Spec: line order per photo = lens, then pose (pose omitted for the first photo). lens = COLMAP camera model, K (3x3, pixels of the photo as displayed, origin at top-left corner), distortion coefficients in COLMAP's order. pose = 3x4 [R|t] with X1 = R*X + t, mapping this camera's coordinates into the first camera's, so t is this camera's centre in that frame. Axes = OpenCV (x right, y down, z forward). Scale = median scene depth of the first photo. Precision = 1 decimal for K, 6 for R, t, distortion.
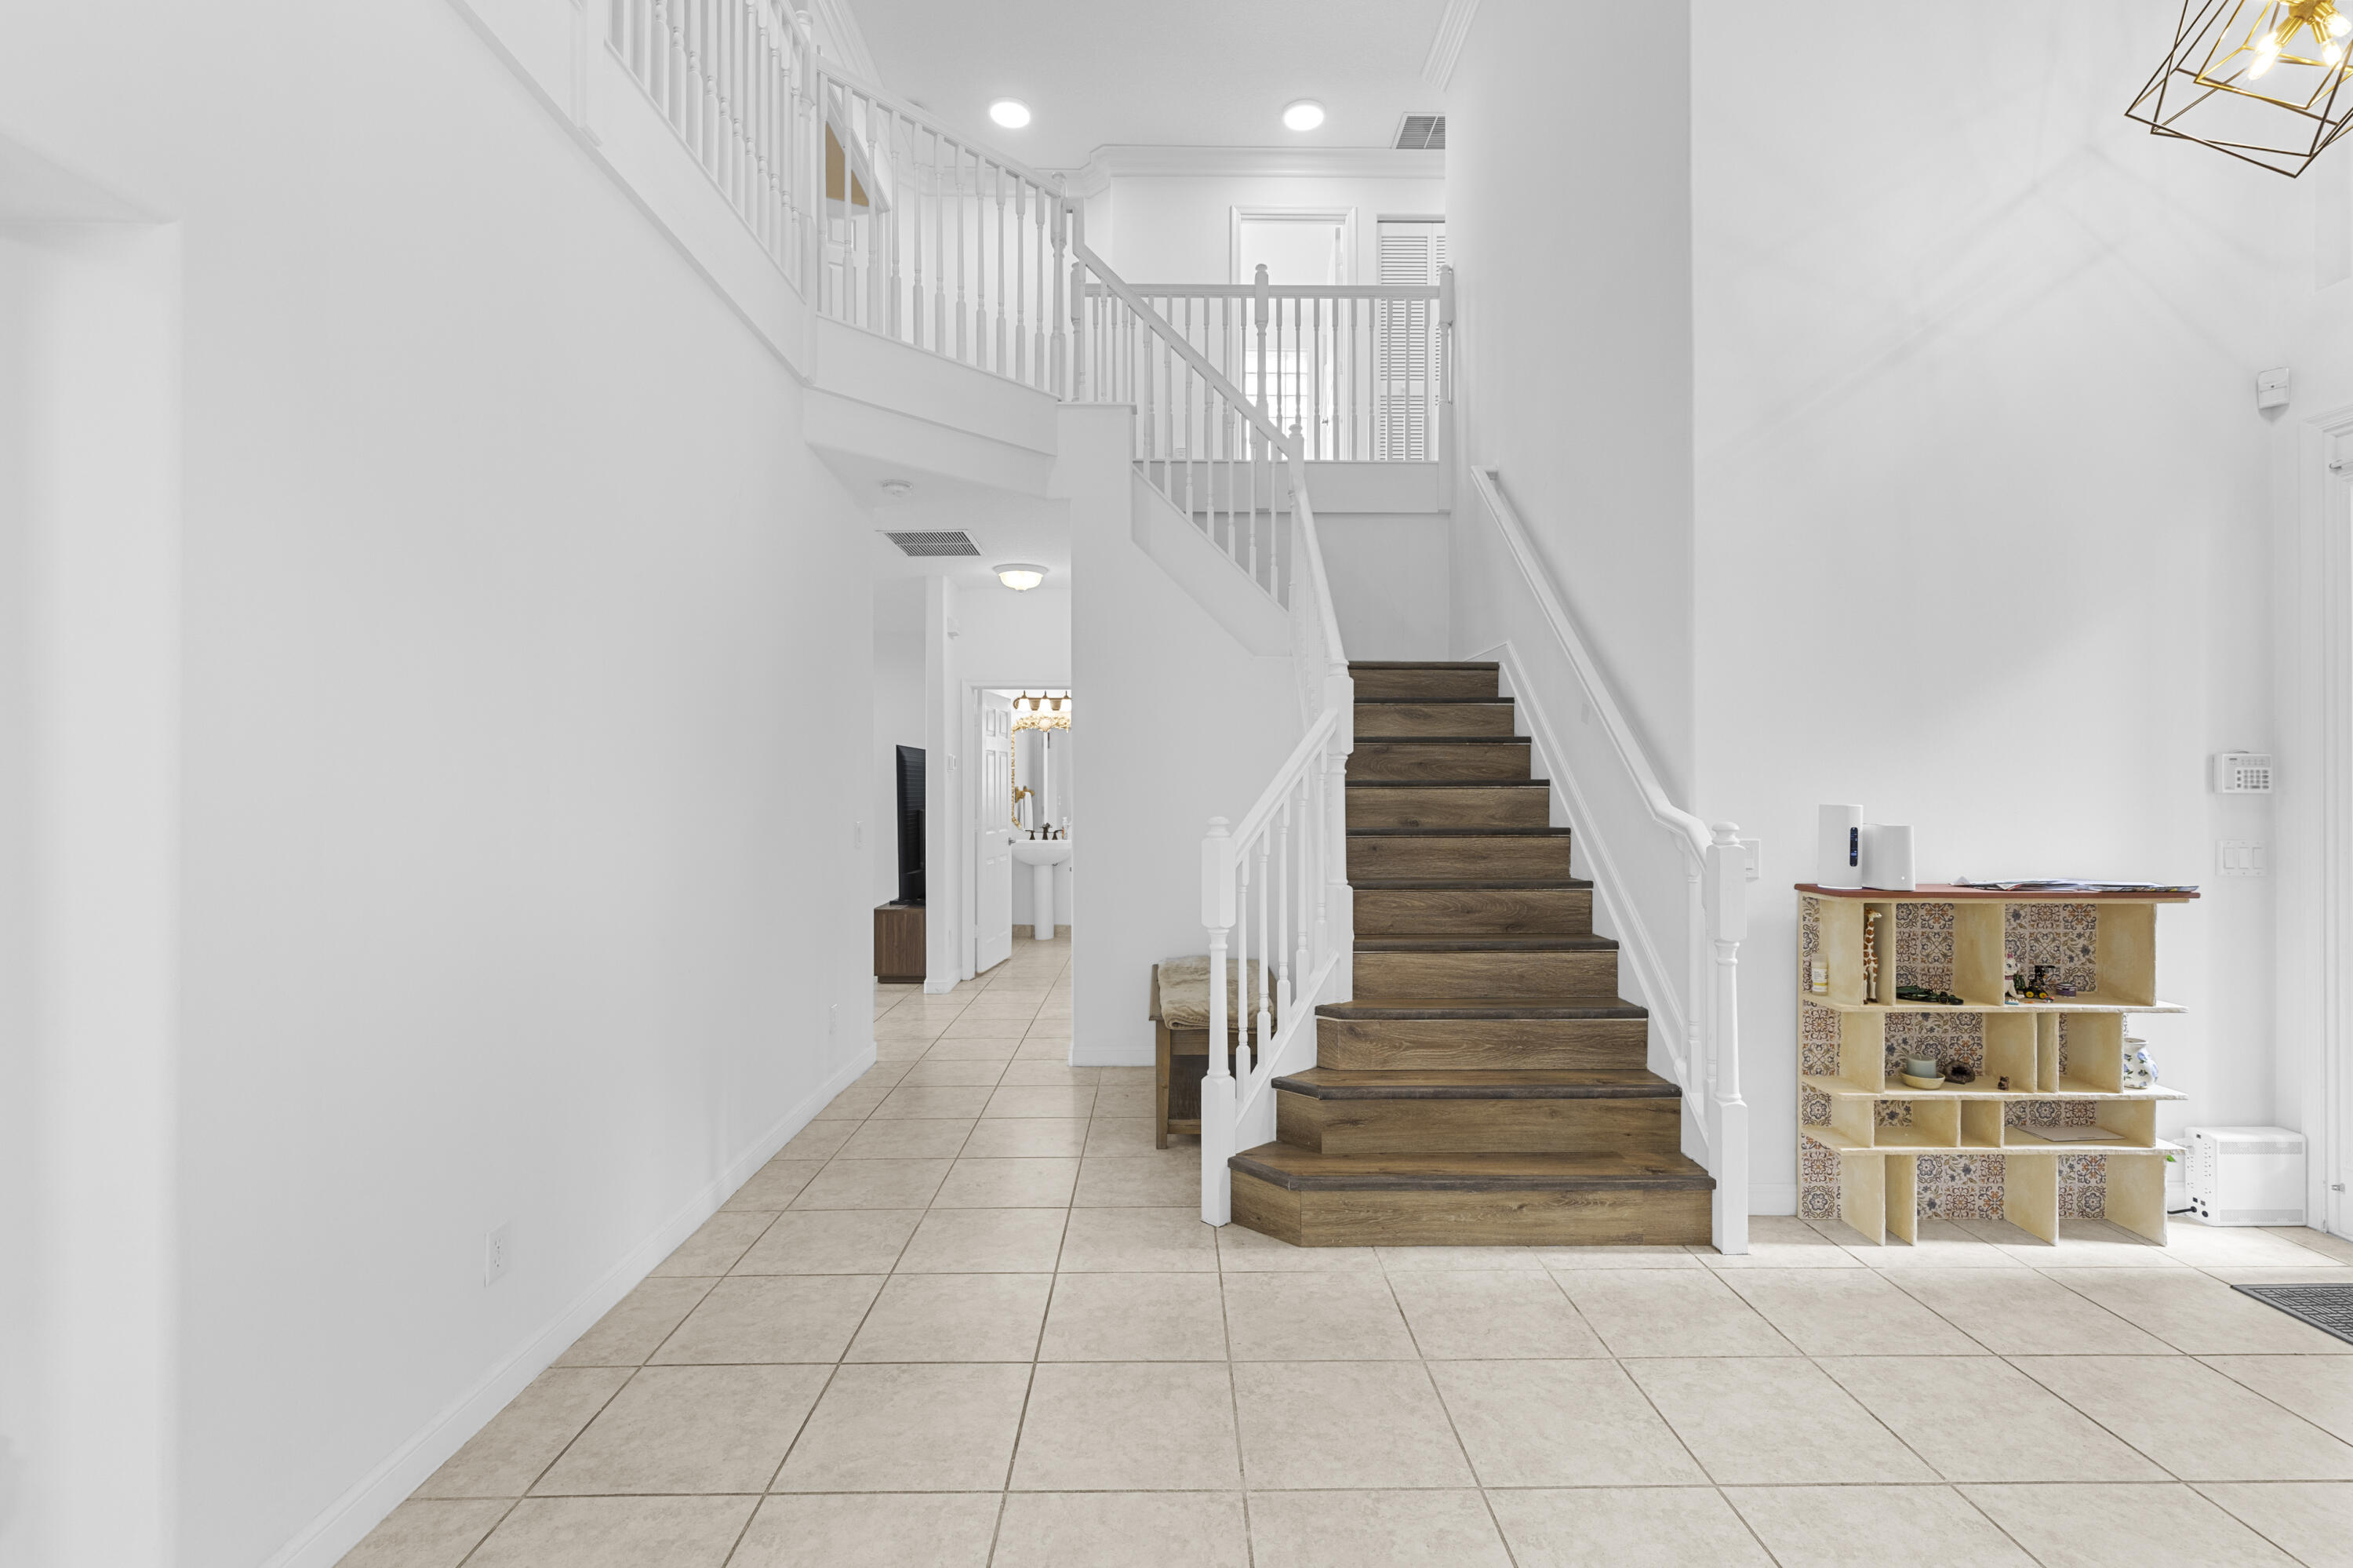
lens RADIAL K [[1056.3, 0, 1183.8], [0, 1056.3, 781.2], [0, 0, 1]] dist [0.006755, -0.001513]
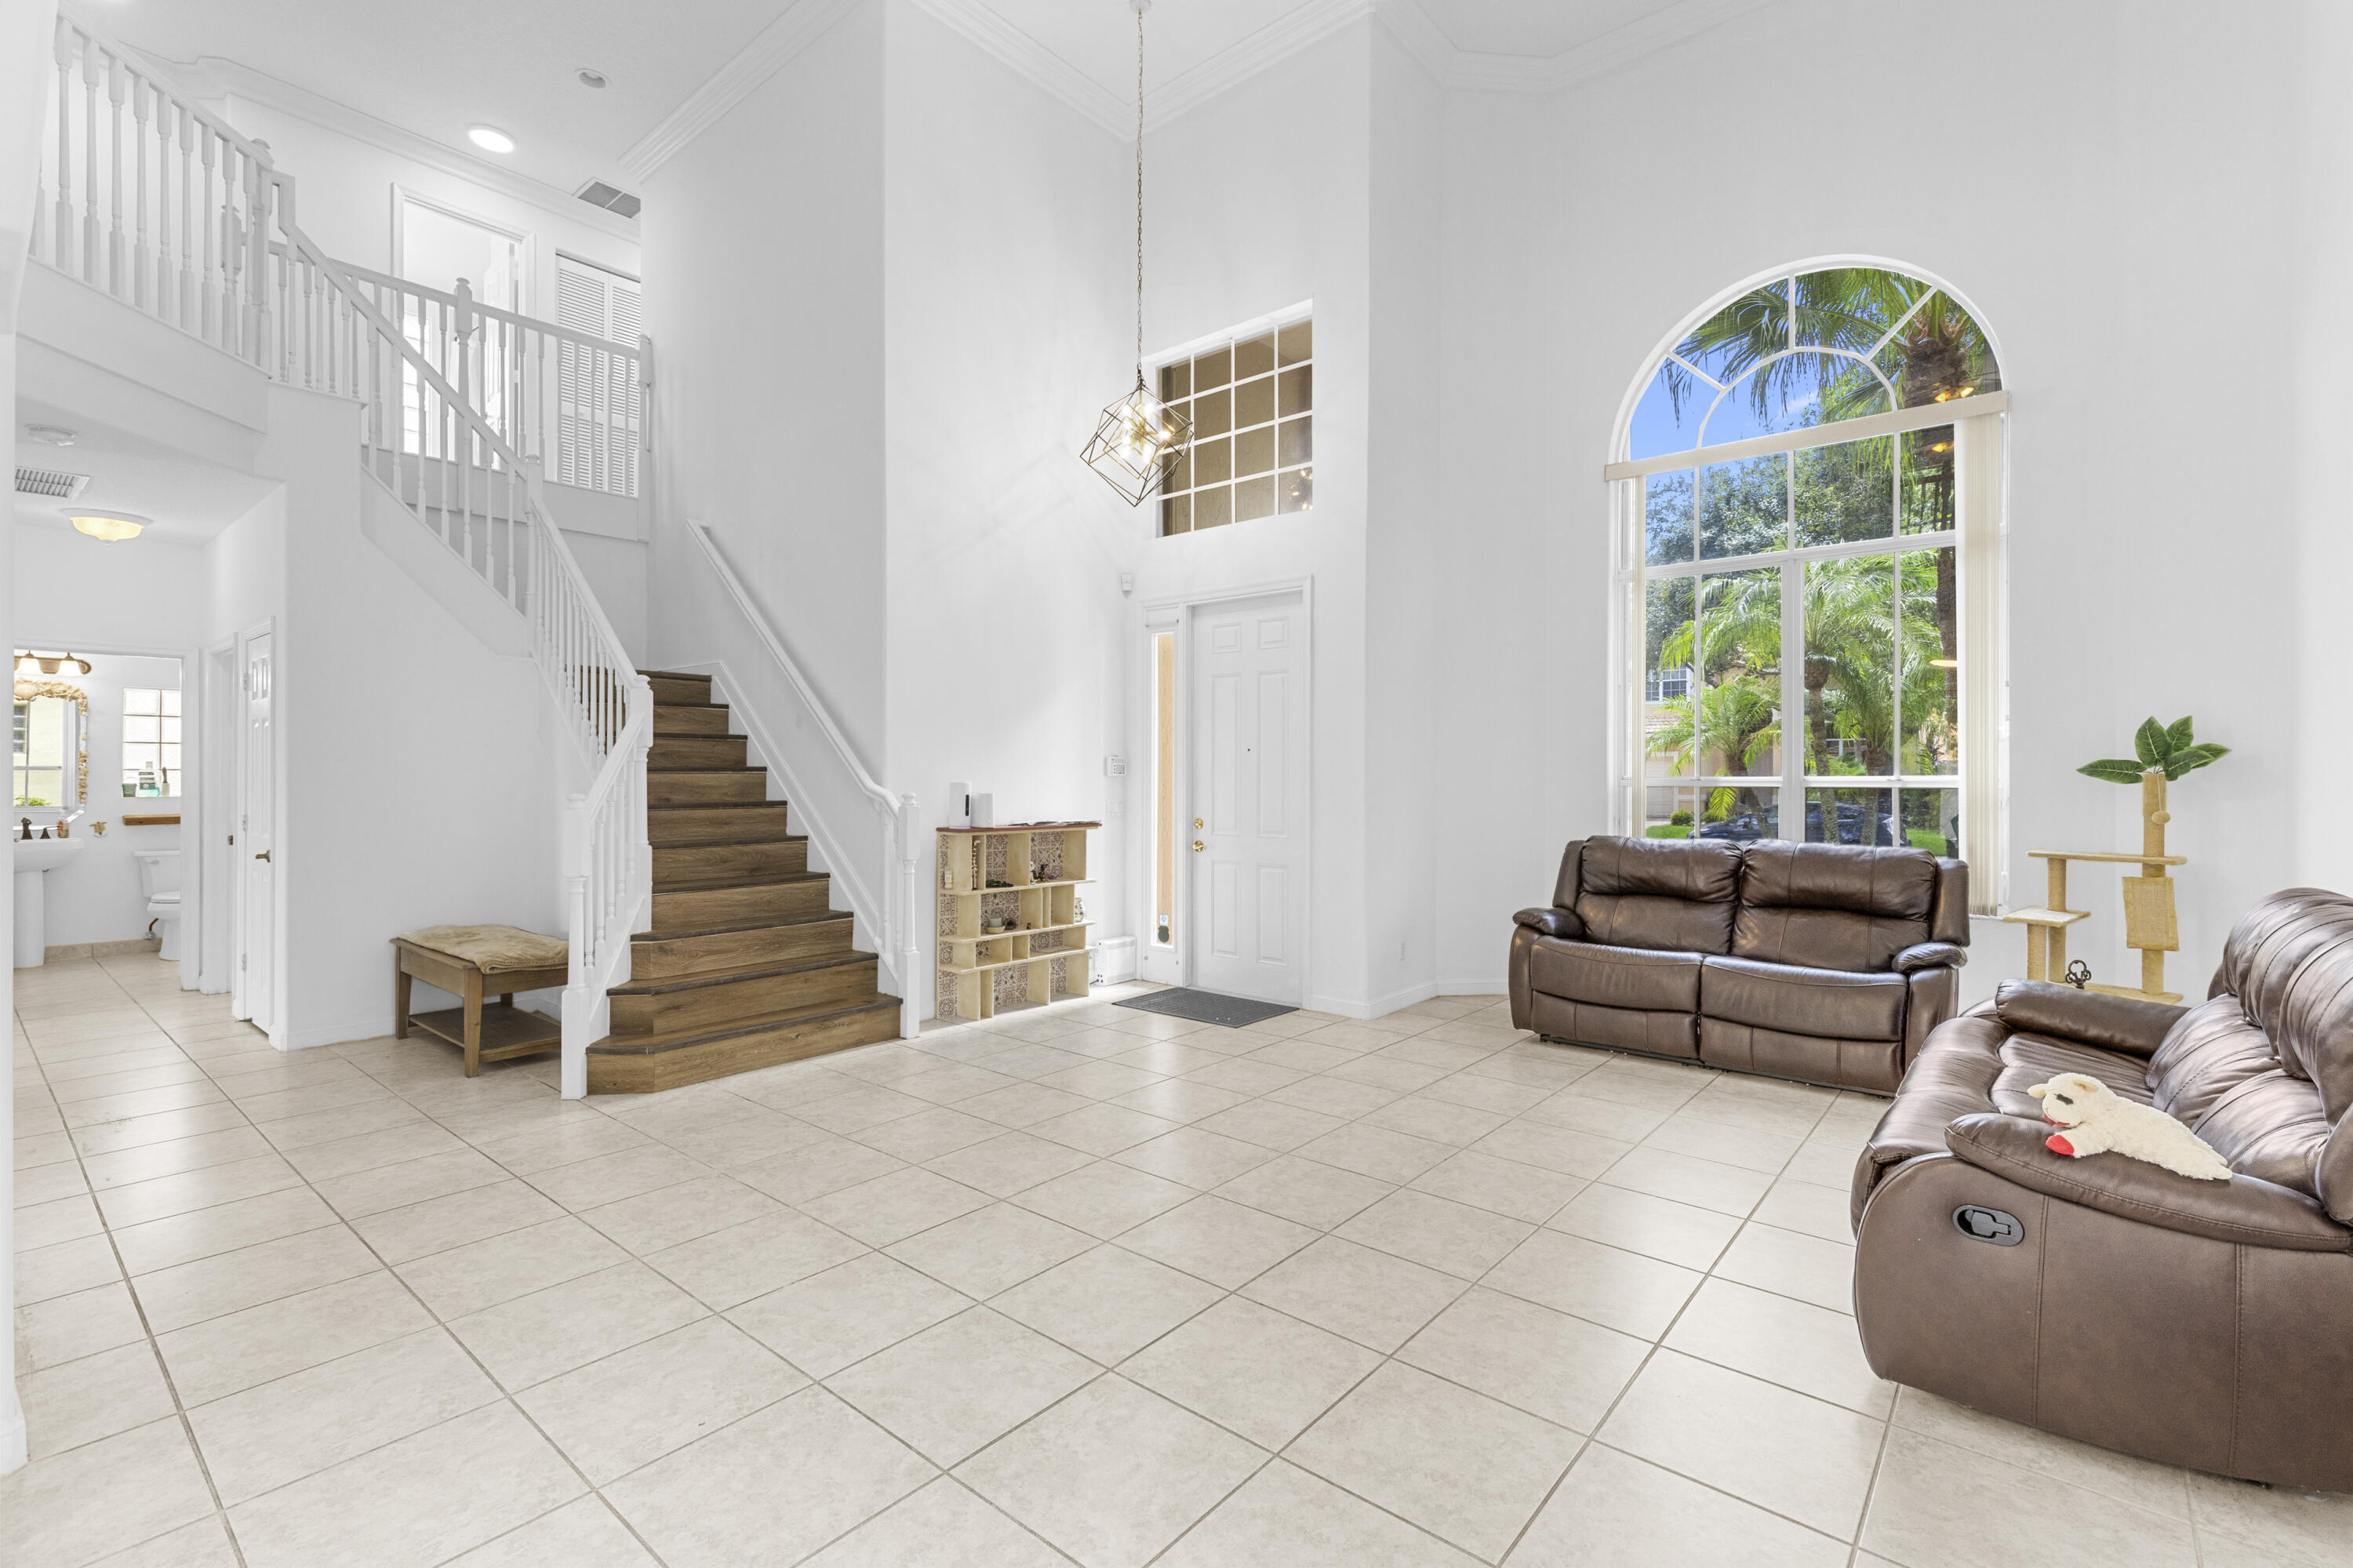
lens RADIAL K [[1056.3, 0, 1180.2], [0, 1056.3, 768.5], [0, 0, 1]] dist [0.006755, -0.001513]
pose [[0.656832, 0.005390, 0.754018, -0.473554], [-0.005575, 0.999982, -0.002292, 0.001076], [-0.754017, -0.002698, 0.656850, -0.447434]]
